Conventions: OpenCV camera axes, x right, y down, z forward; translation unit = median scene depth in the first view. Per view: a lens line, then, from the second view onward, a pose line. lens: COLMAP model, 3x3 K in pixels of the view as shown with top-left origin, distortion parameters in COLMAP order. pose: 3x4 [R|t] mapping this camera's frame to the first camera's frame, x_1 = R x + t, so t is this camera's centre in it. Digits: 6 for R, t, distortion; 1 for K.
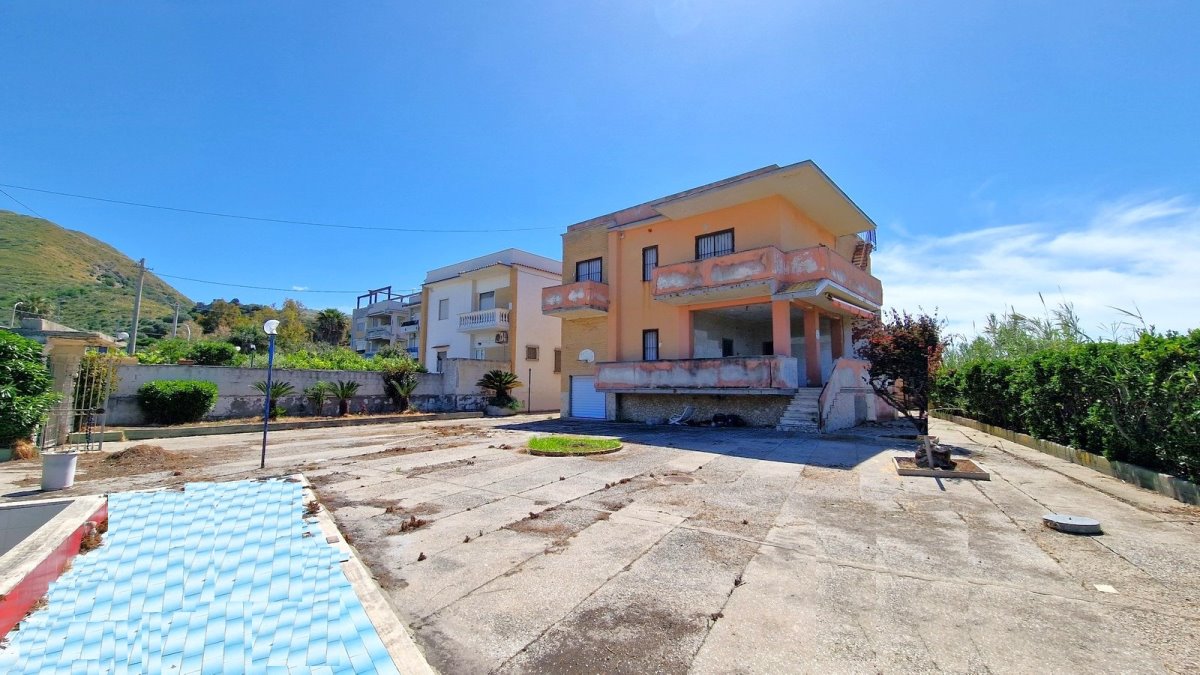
lens RADIAL K [[498.0, 0, 605.6], [0, 498.0, 333.8], [0, 0, 1]] dist [-0.003566, 0.001324]
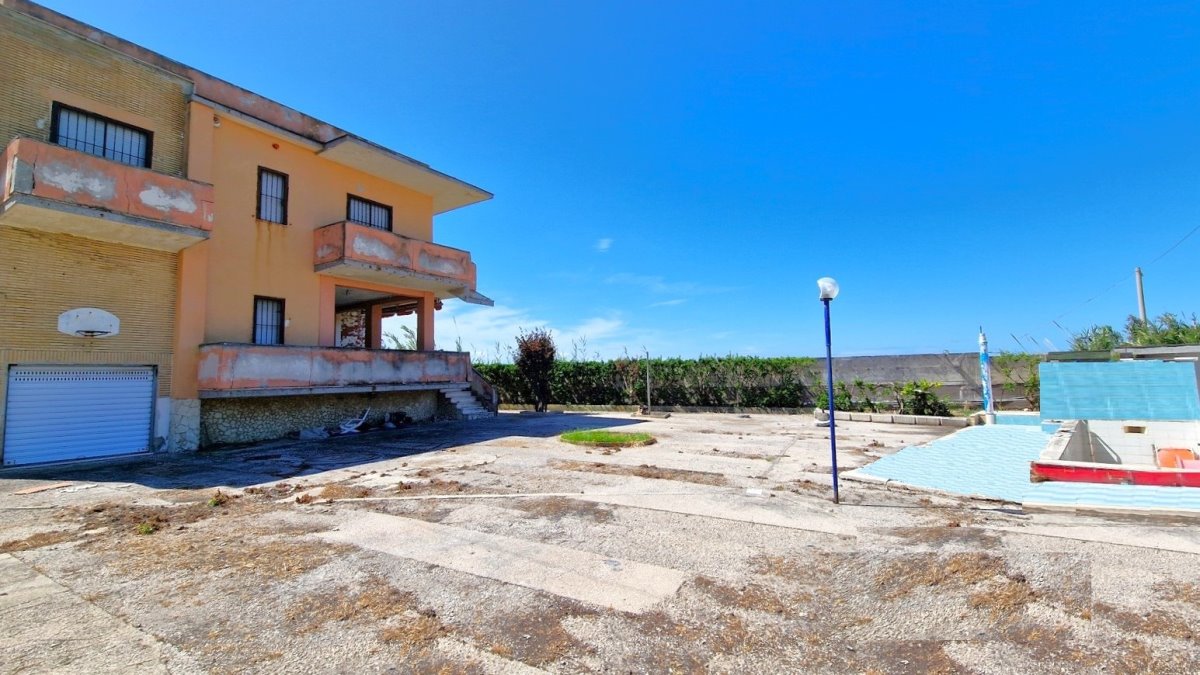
lens RADIAL K [[498.0, 0, 594.4], [0, 498.0, 338.4], [0, 0, 1]] dist [-0.003566, 0.001324]
pose [[-0.140027, 0.076012, 0.987226, -0.673469], [-0.085065, 0.992439, -0.088479, 0.073428], [-0.986487, -0.096368, -0.132502, 0.738510]]
